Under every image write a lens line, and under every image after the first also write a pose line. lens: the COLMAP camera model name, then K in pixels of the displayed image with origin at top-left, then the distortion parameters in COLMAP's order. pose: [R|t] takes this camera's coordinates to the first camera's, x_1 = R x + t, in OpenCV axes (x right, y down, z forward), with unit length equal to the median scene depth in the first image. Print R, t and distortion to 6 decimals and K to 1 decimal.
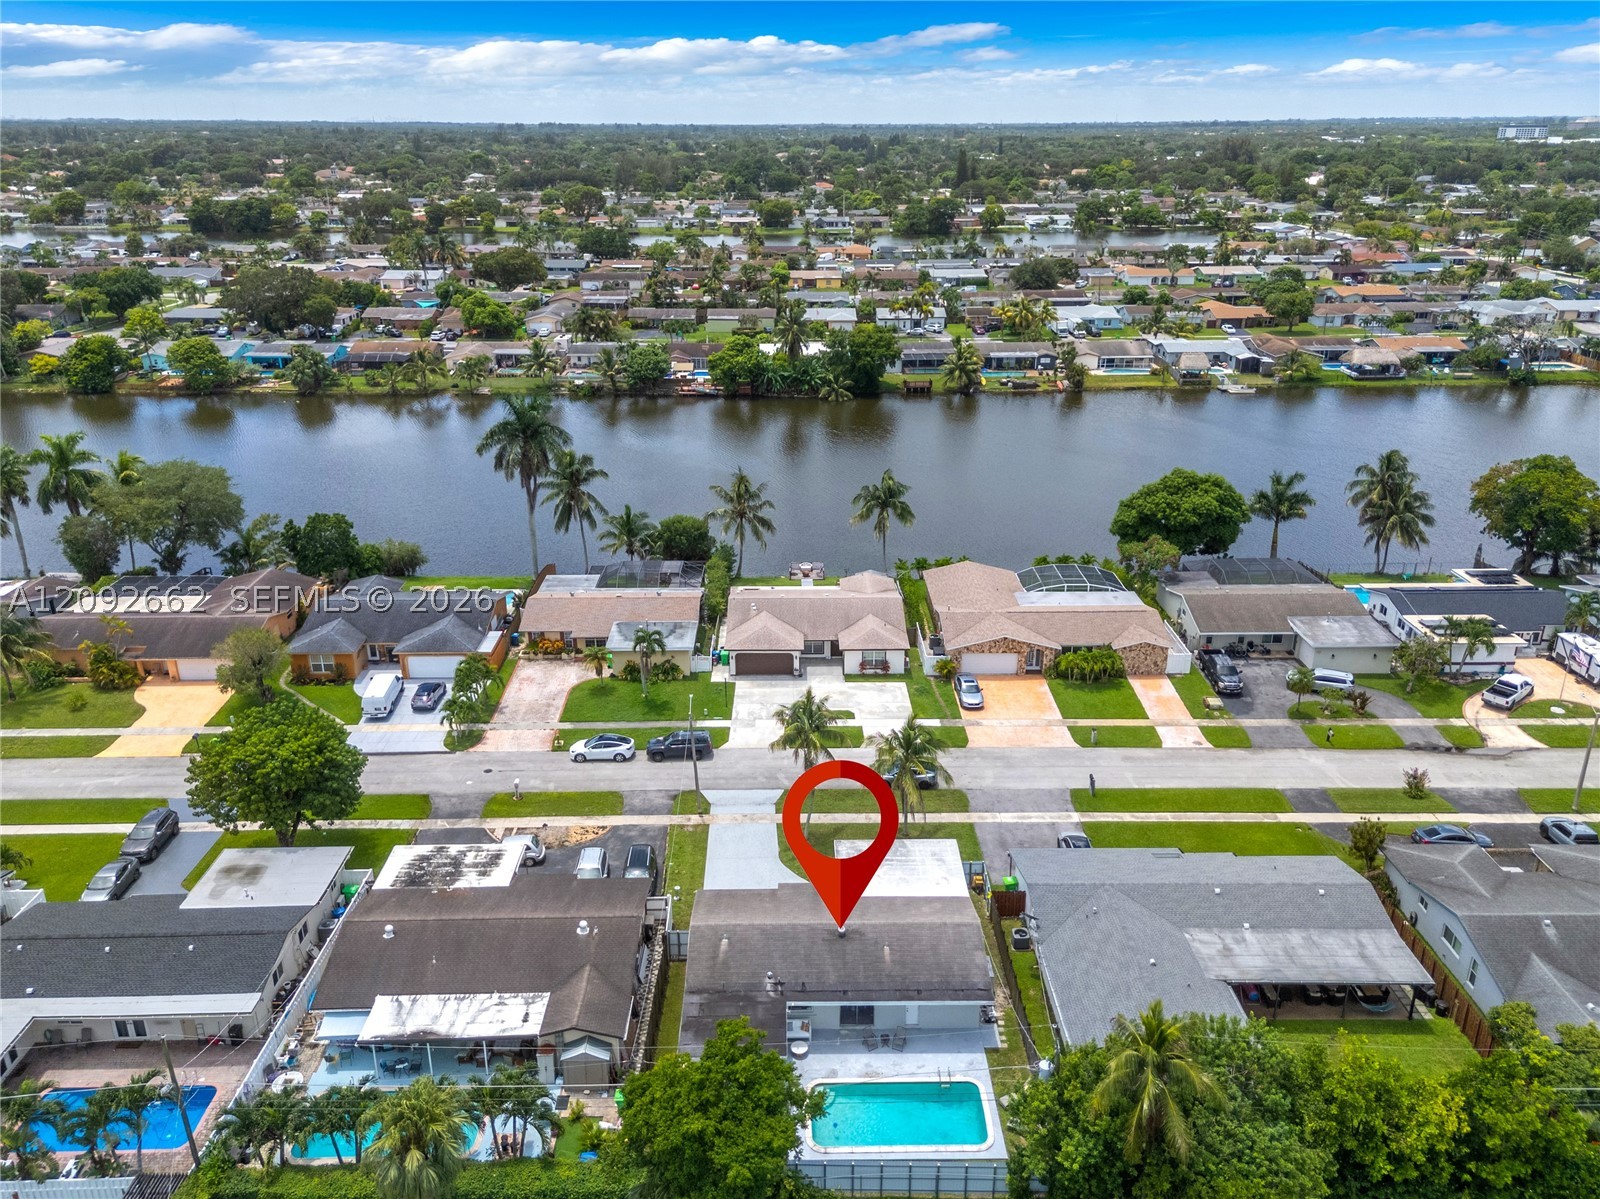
lens RADIAL K [[1216.5, 0, 800.0], [0, 1216.5, 599.5], [0, 0, 1]] dist [0.053625, -0.003891]
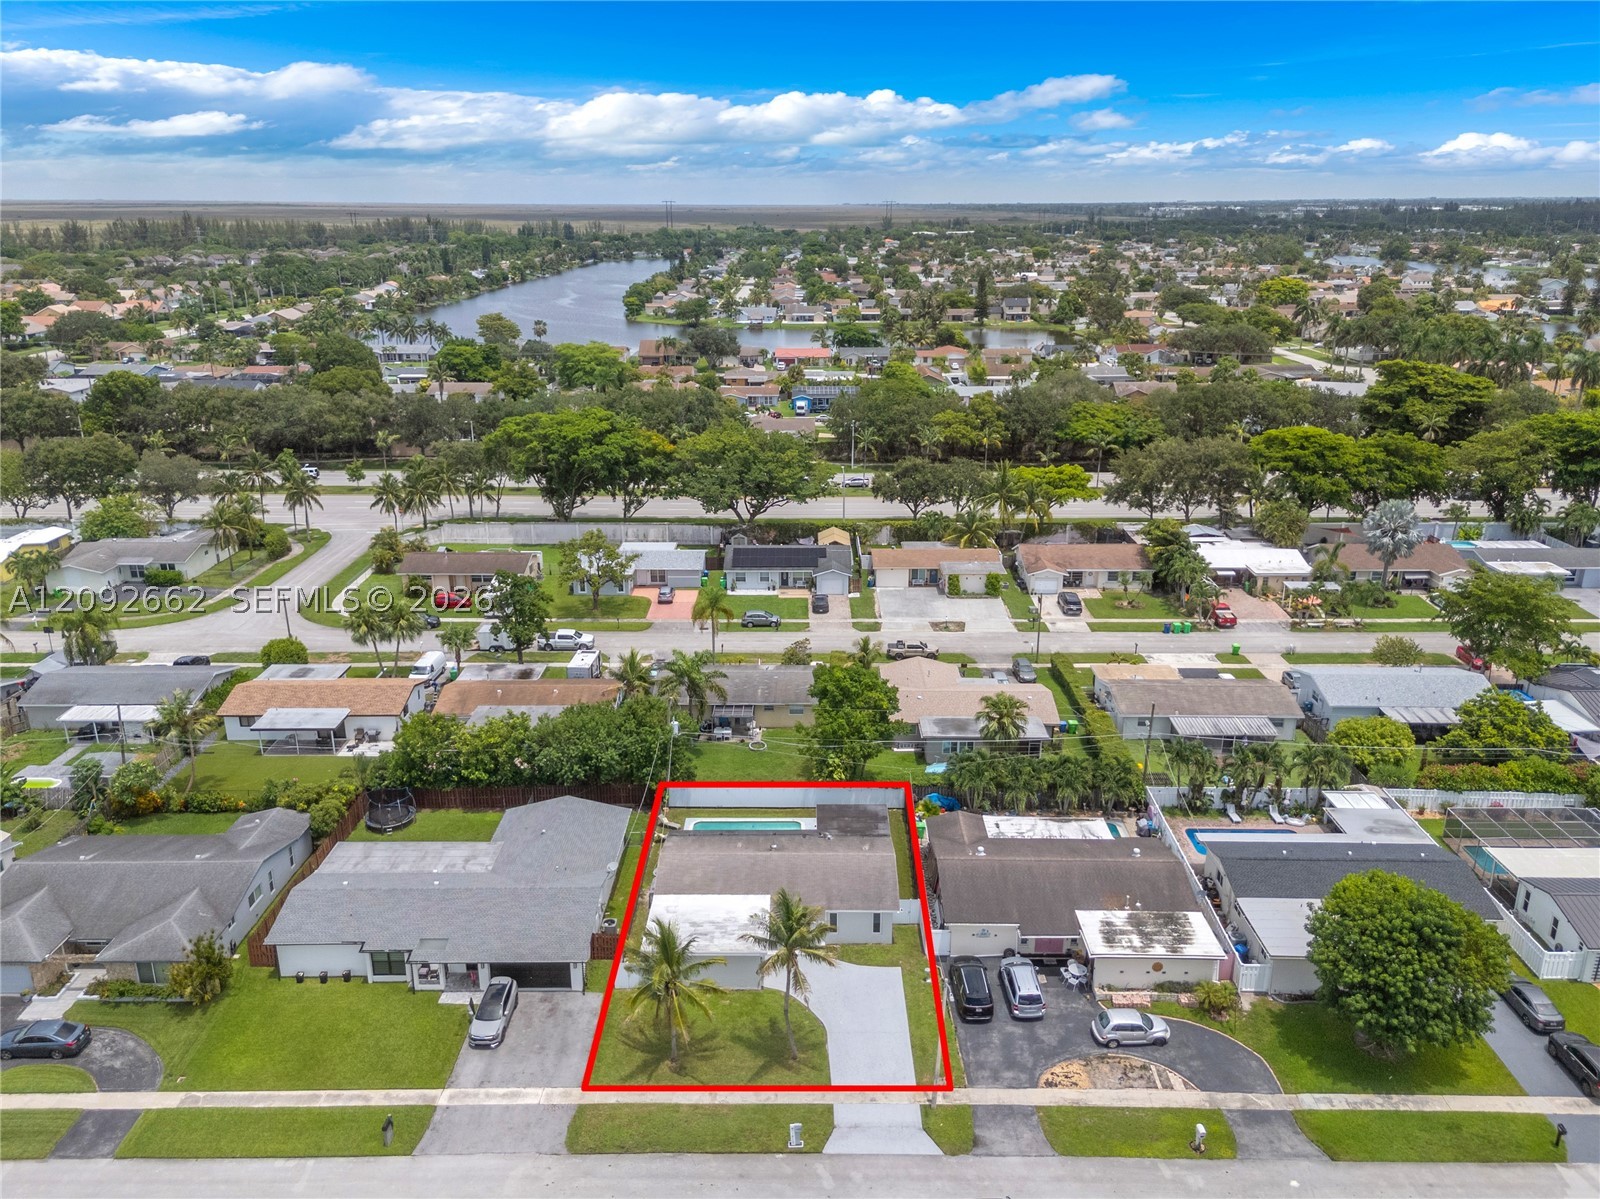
lens RADIAL K [[1205.1, 0, 800.0], [0, 1205.1, 599.5], [0, 0, 1]] dist [0.102397, -0.084790]
pose [[-0.999830, -0.003488, 0.018079, -0.014010], [0.008905, 0.767809, 0.640617, -0.634580], [-0.016116, 0.640669, -0.767648, 1.578313]]
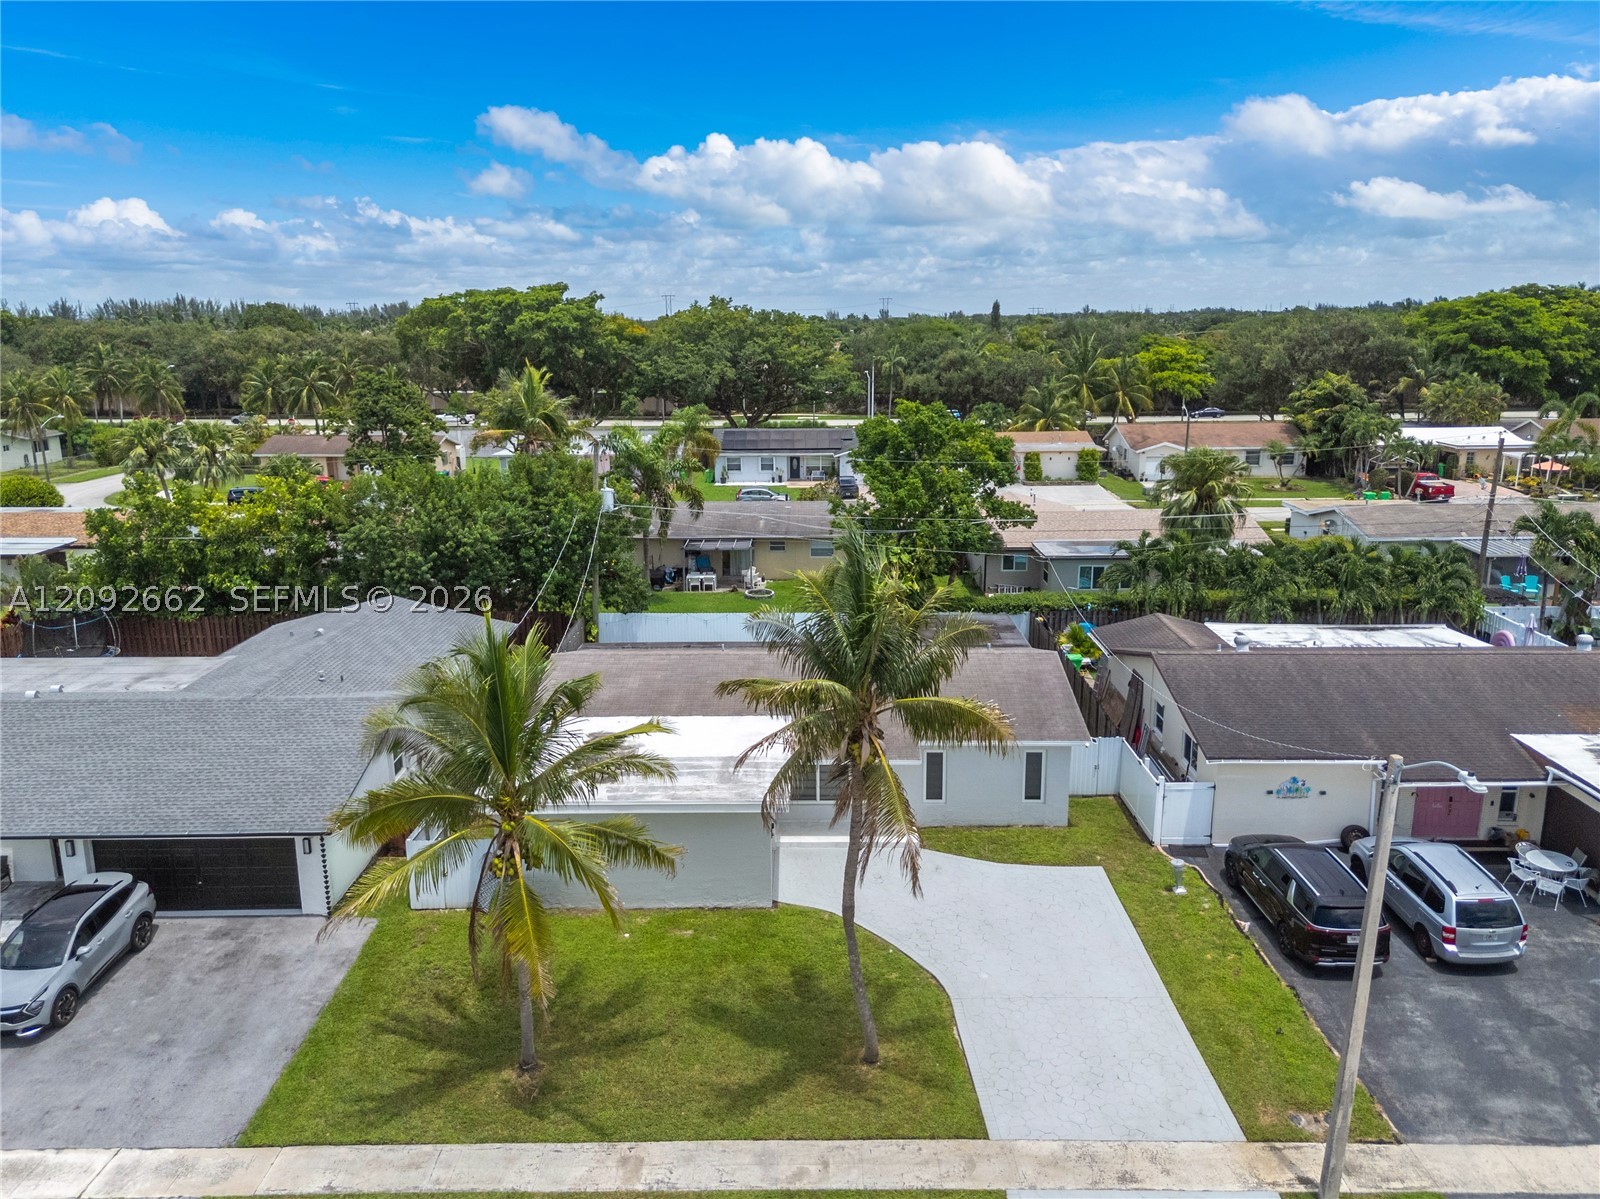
lens RADIAL K [[1216.5, 0, 800.0], [0, 1216.5, 599.5], [0, 0, 1]] dist [0.053625, -0.003891]
pose [[-0.999831, 0.004391, 0.017861, 0.017615], [0.013898, 0.816425, 0.577284, -0.068118], [-0.012047, 0.577435, -0.816348, 1.289136]]
